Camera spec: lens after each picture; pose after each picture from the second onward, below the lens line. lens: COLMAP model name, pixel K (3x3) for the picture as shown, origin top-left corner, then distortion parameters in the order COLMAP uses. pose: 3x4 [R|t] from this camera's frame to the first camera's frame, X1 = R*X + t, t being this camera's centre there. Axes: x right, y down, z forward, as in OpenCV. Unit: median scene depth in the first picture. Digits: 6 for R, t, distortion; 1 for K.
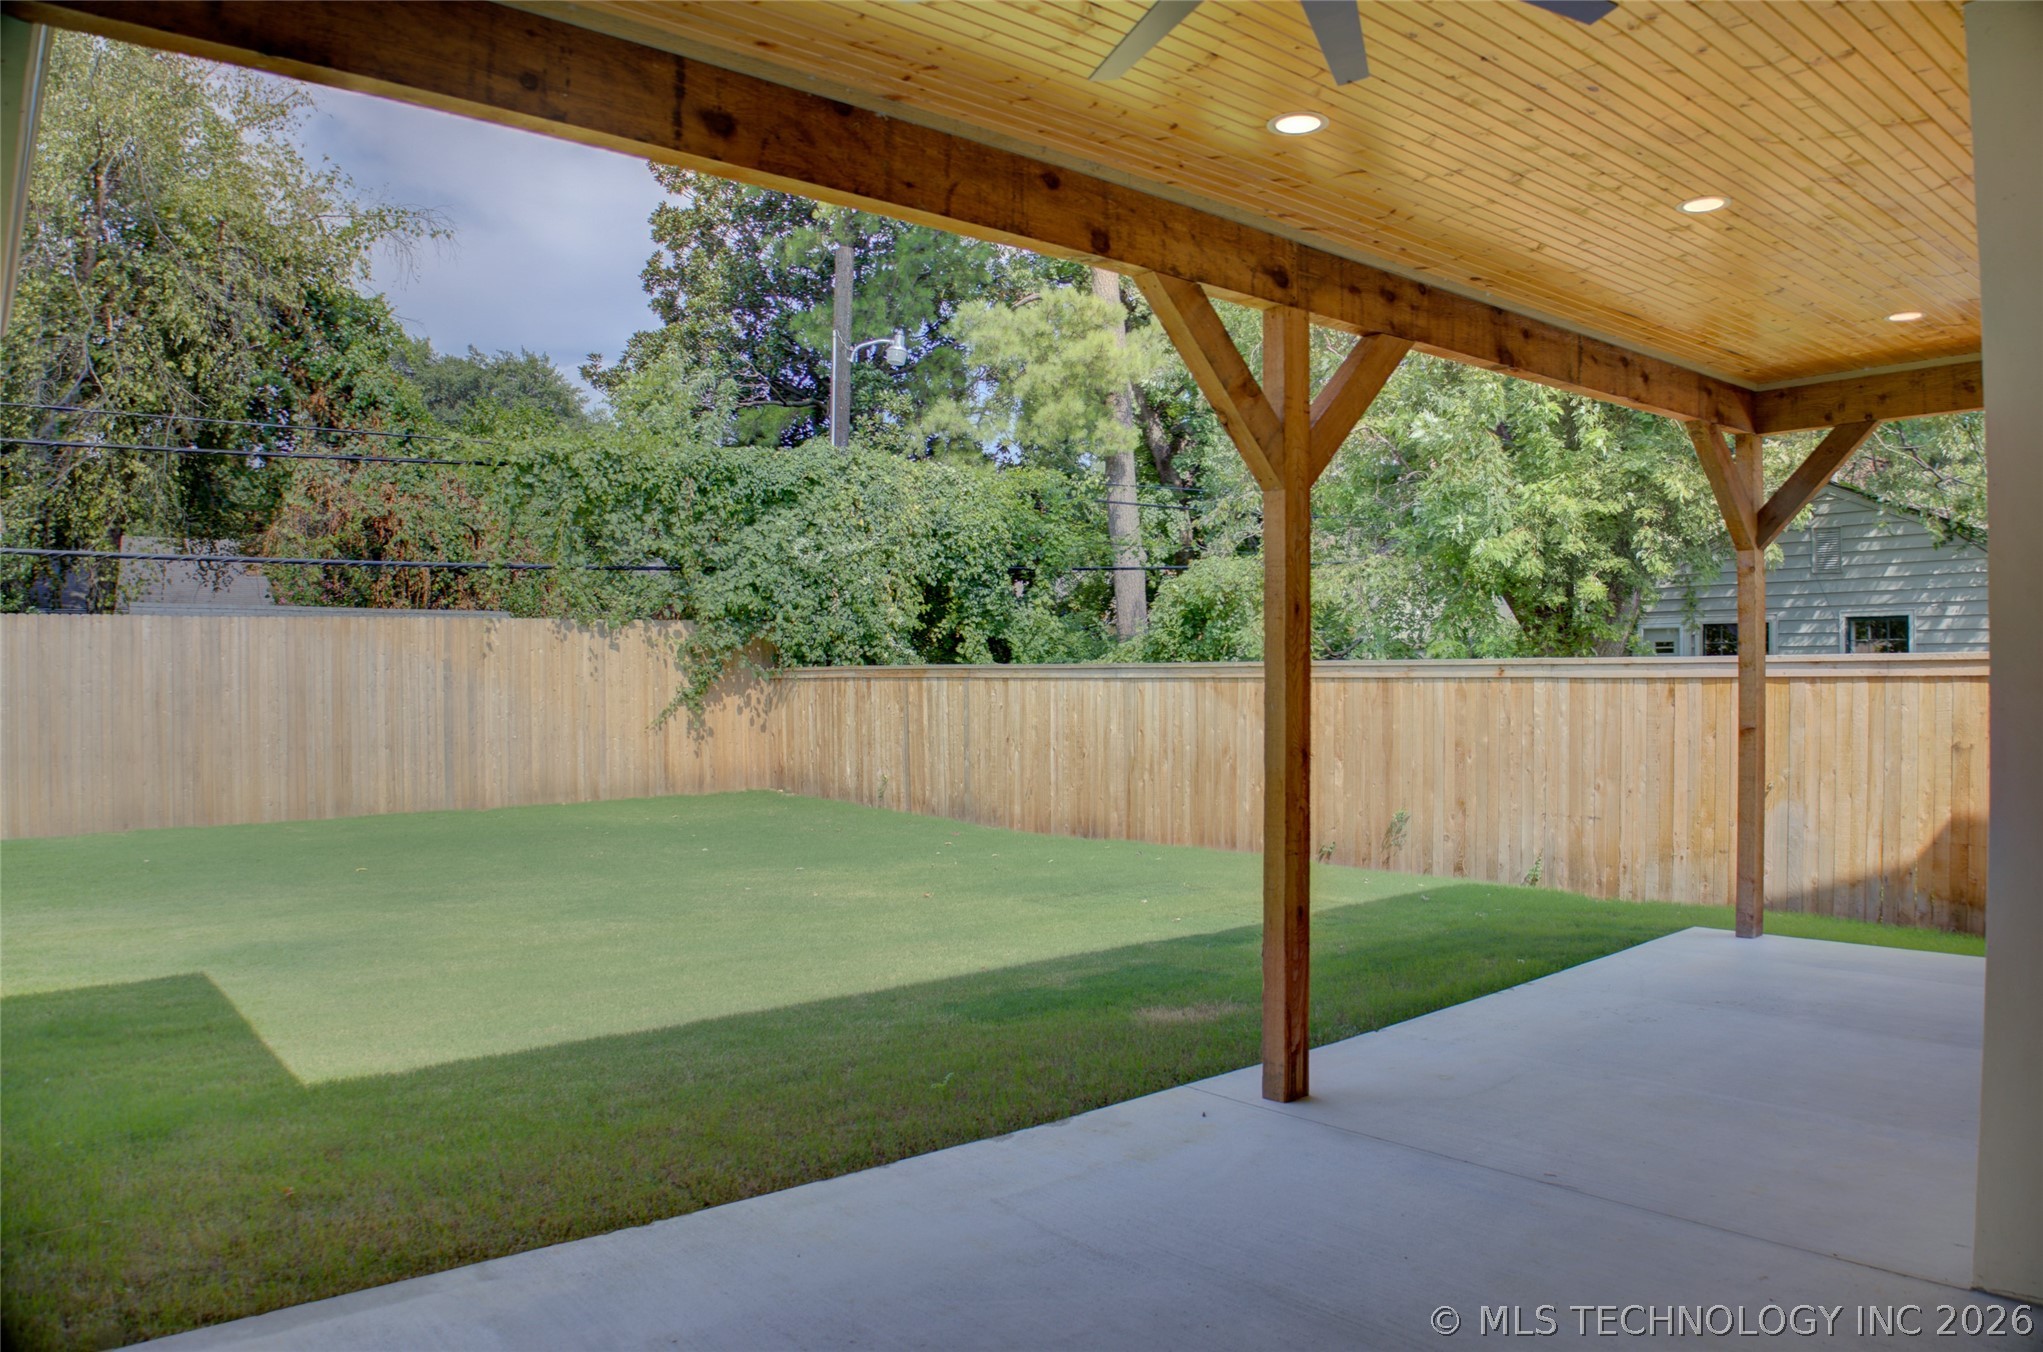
lens RADIAL K [[1394.4, 0, 1022.2], [0, 1394.4, 684.4], [0, 0, 1]] dist [-0.104475, 0.004419]
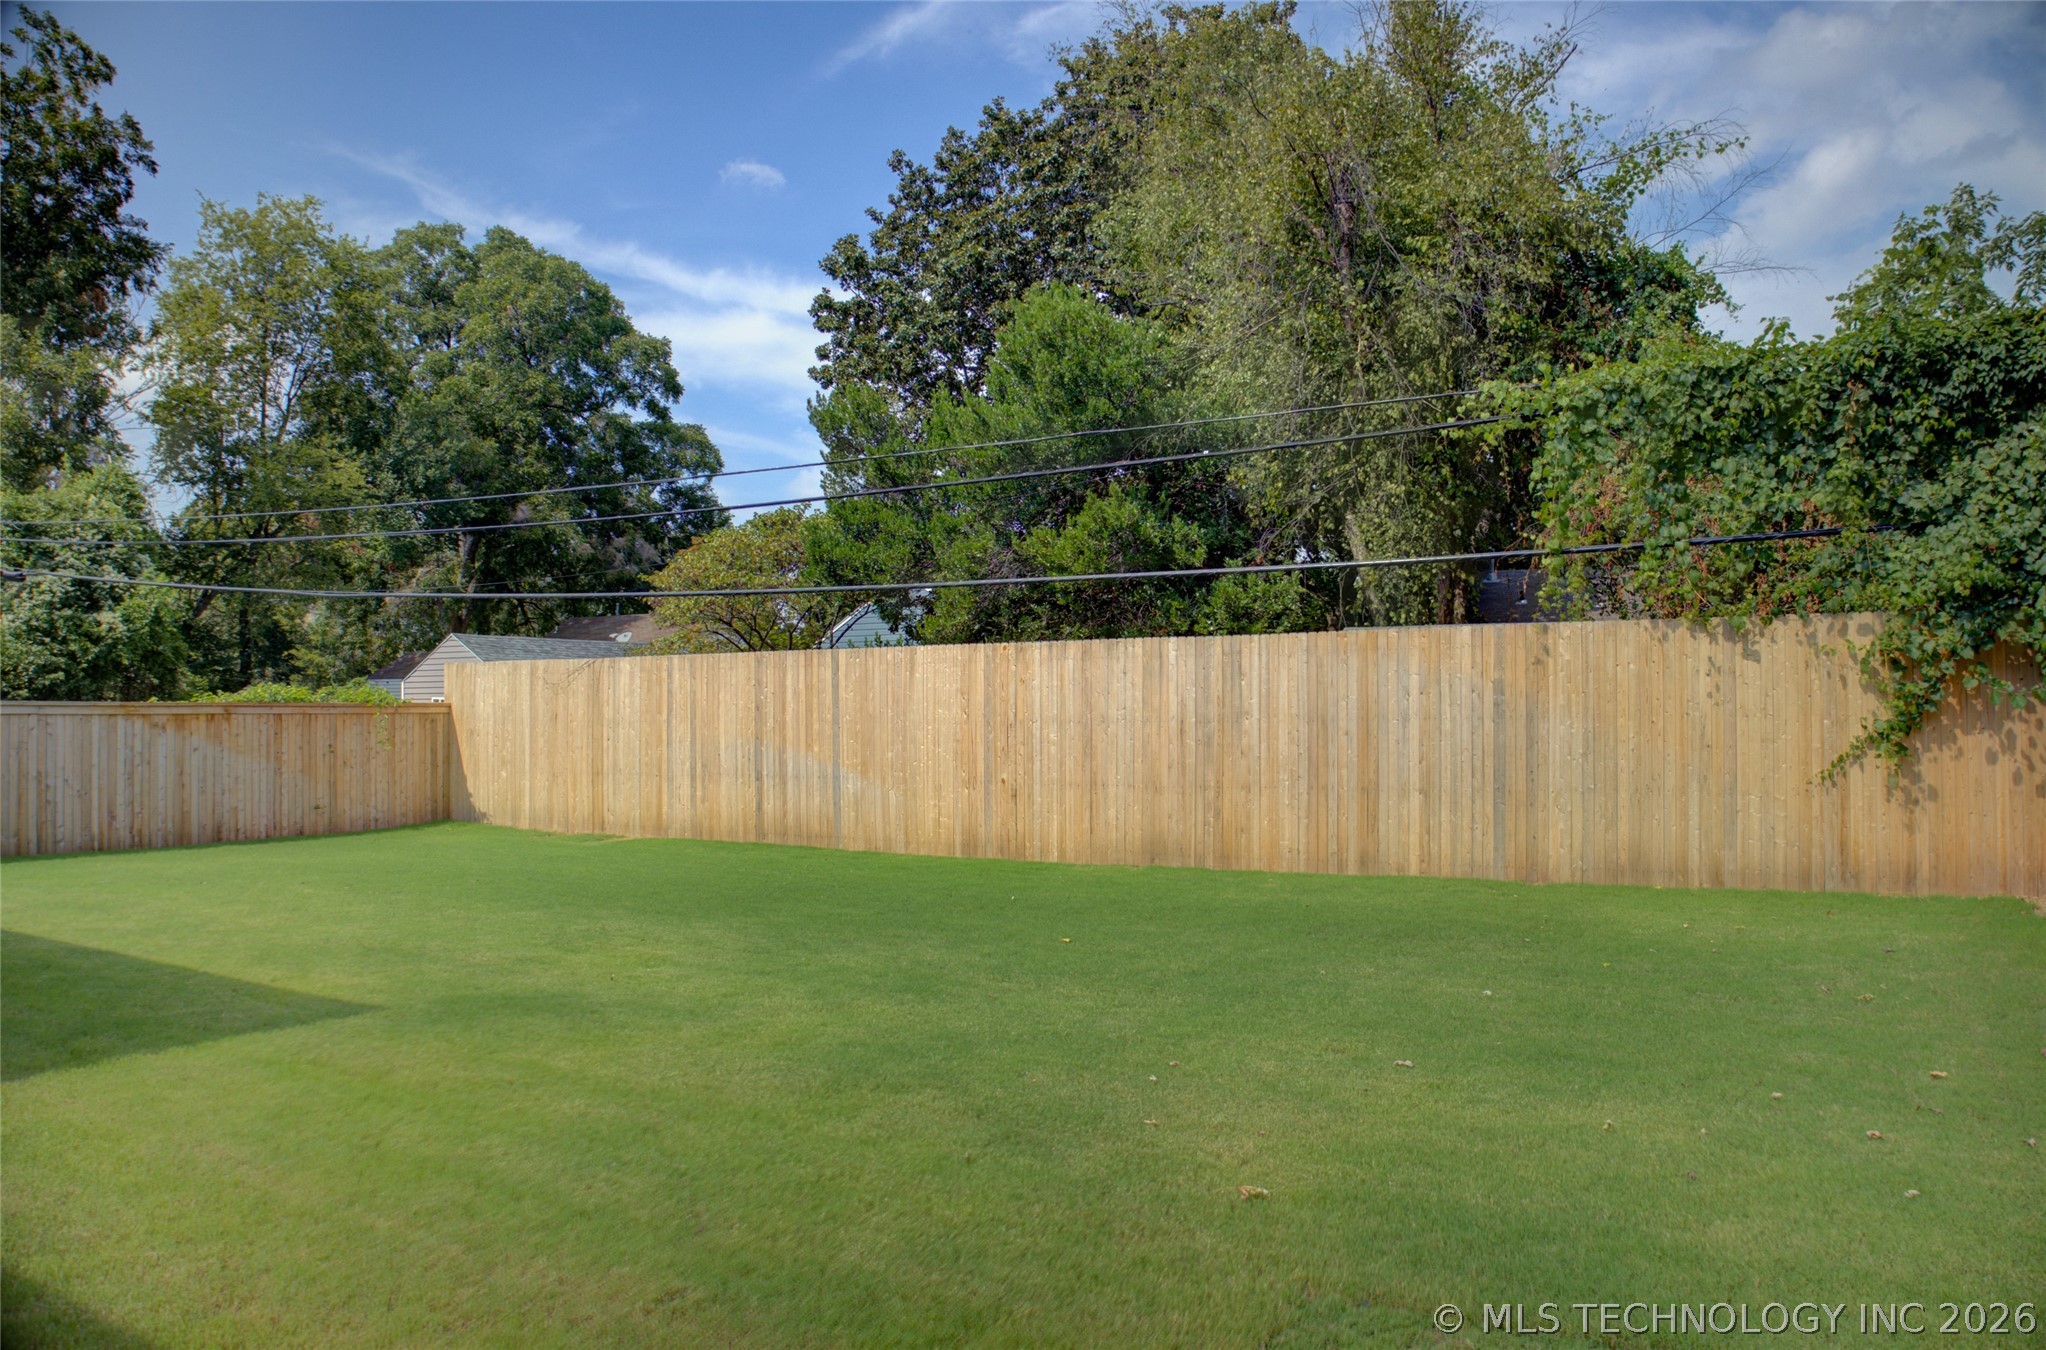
lens RADIAL K [[1396.4, 0, 1027.7], [0, 1396.4, 669.6], [0, 0, 1]] dist [-0.104475, 0.004419]
pose [[0.370035, -0.025677, -0.928663, 0.182521], [-0.008079, 0.999491, -0.030855, 0.001521], [0.928983, 0.018920, 0.369639, 0.448187]]
